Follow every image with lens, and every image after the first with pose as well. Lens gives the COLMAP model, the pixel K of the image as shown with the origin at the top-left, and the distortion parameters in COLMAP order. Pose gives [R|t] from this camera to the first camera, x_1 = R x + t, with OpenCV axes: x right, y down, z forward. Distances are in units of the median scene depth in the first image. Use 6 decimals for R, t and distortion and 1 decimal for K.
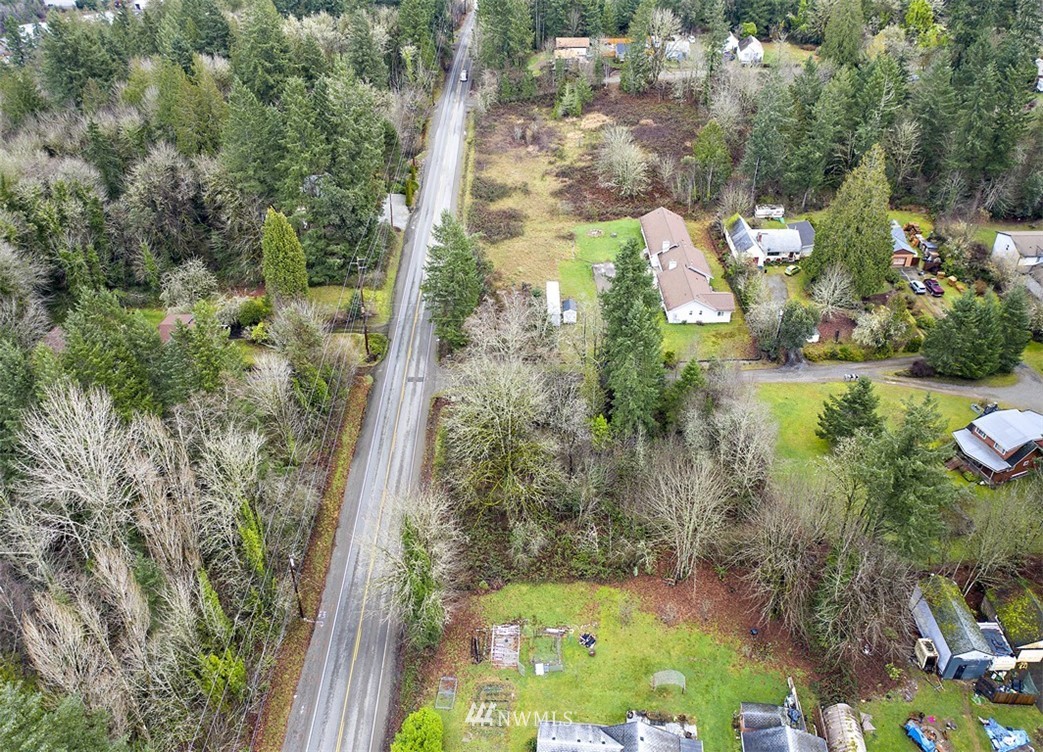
lens RADIAL K [[812.2, 0, 520.2], [0, 812.2, 344.1], [0, 0, 1]] dist [-0.019327, -0.000626]
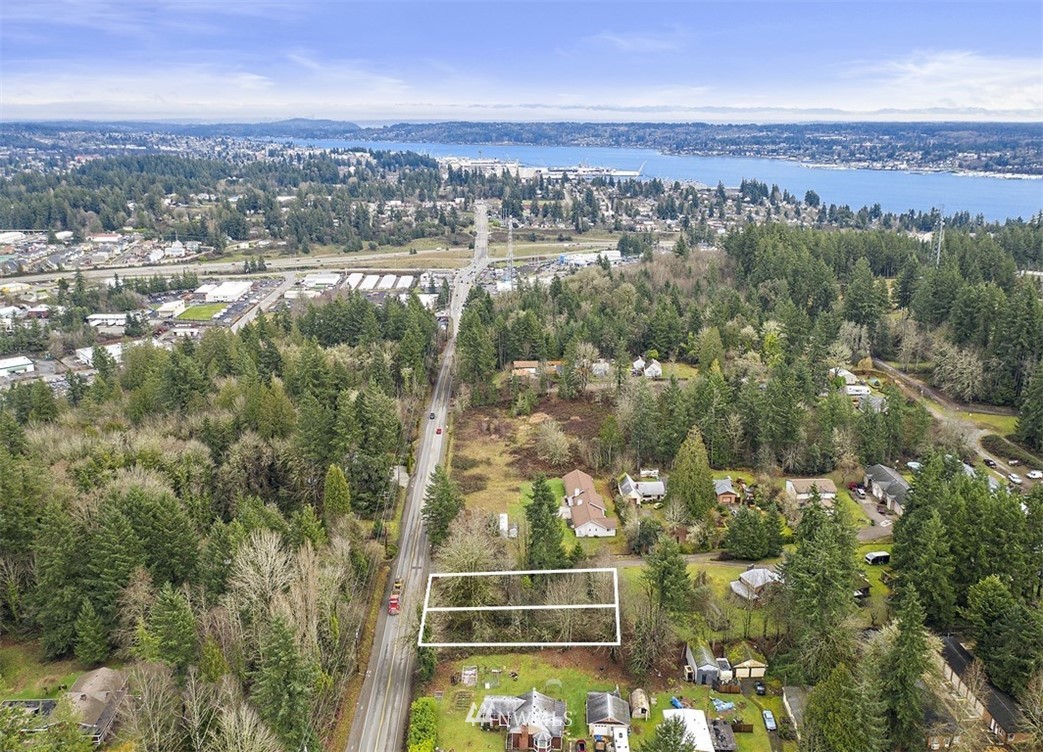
lens RADIAL K [[890.5, 0, 540.4], [0, 890.5, 374.5], [0, 0, 1]] dist [-0.033542, -0.001767]
pose [[0.998922, -0.005670, 0.046082, 0.029771], [0.020380, 0.945337, -0.325457, 0.205138], [-0.041717, 0.326045, 0.944433, -0.636160]]
